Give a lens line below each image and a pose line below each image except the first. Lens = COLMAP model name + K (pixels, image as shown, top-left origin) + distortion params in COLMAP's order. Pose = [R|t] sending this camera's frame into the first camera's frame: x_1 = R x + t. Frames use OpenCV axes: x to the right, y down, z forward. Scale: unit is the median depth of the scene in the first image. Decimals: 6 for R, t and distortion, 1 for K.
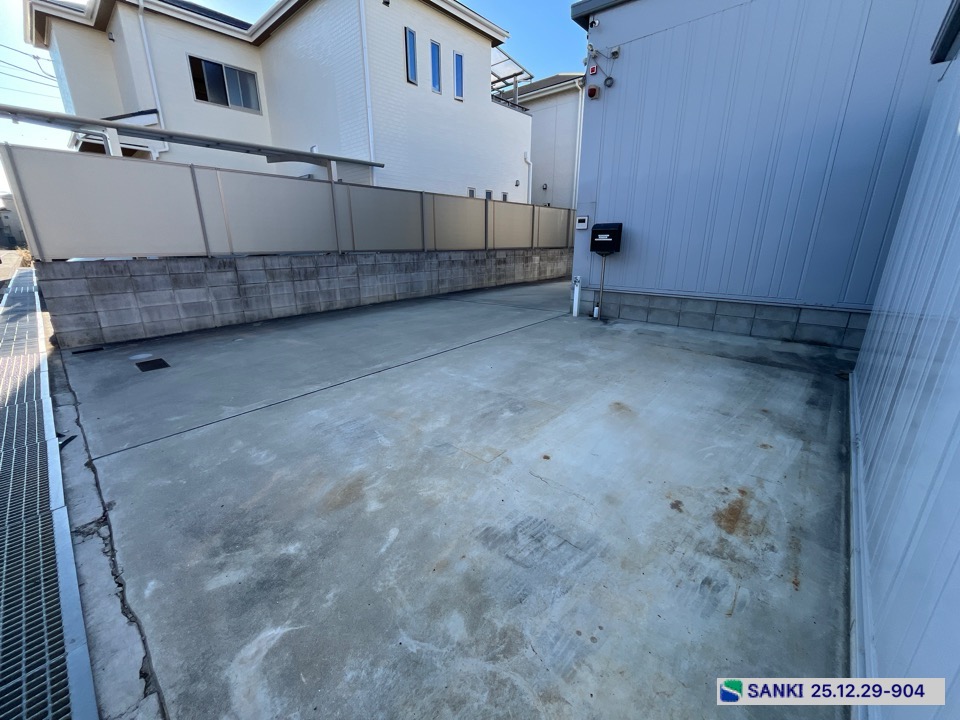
lens RADIAL K [[389.1, 0, 477.0], [0, 389.1, 360.7], [0, 0, 1]] dist [-0.002879, -0.000153]
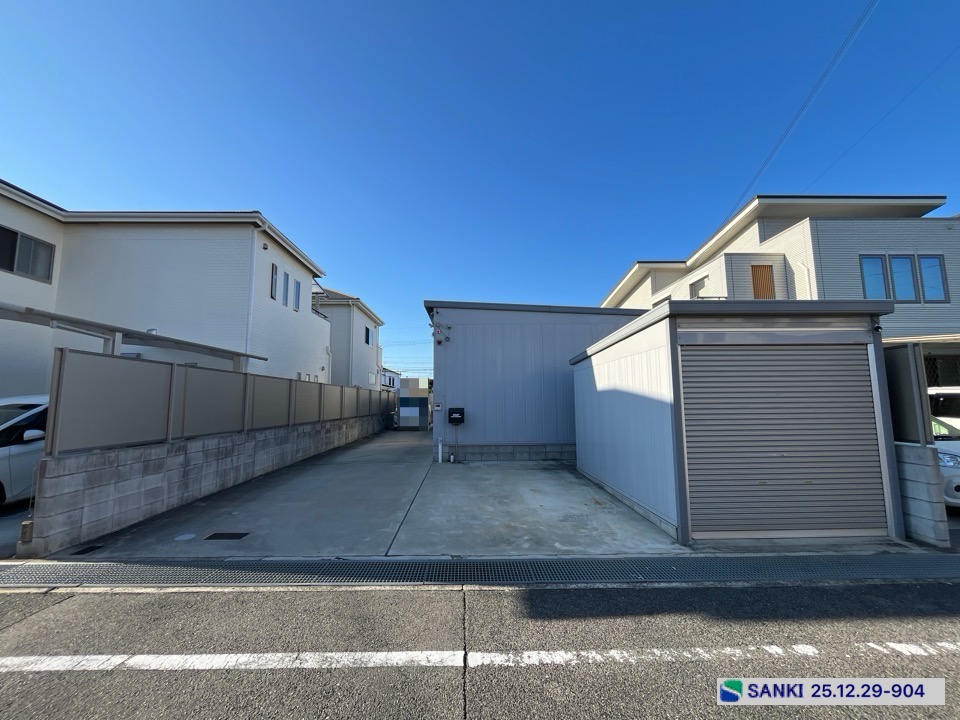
lens RADIAL K [[389.1, 0, 477.0], [0, 389.1, 360.7], [0, 0, 1]] dist [-0.002879, -0.000153]
pose [[0.725003, 0.070710, 0.685106, -0.810791], [0.206406, 0.926691, -0.314070, 0.031347], [-0.657090, 0.369111, 0.657259, -0.321216]]
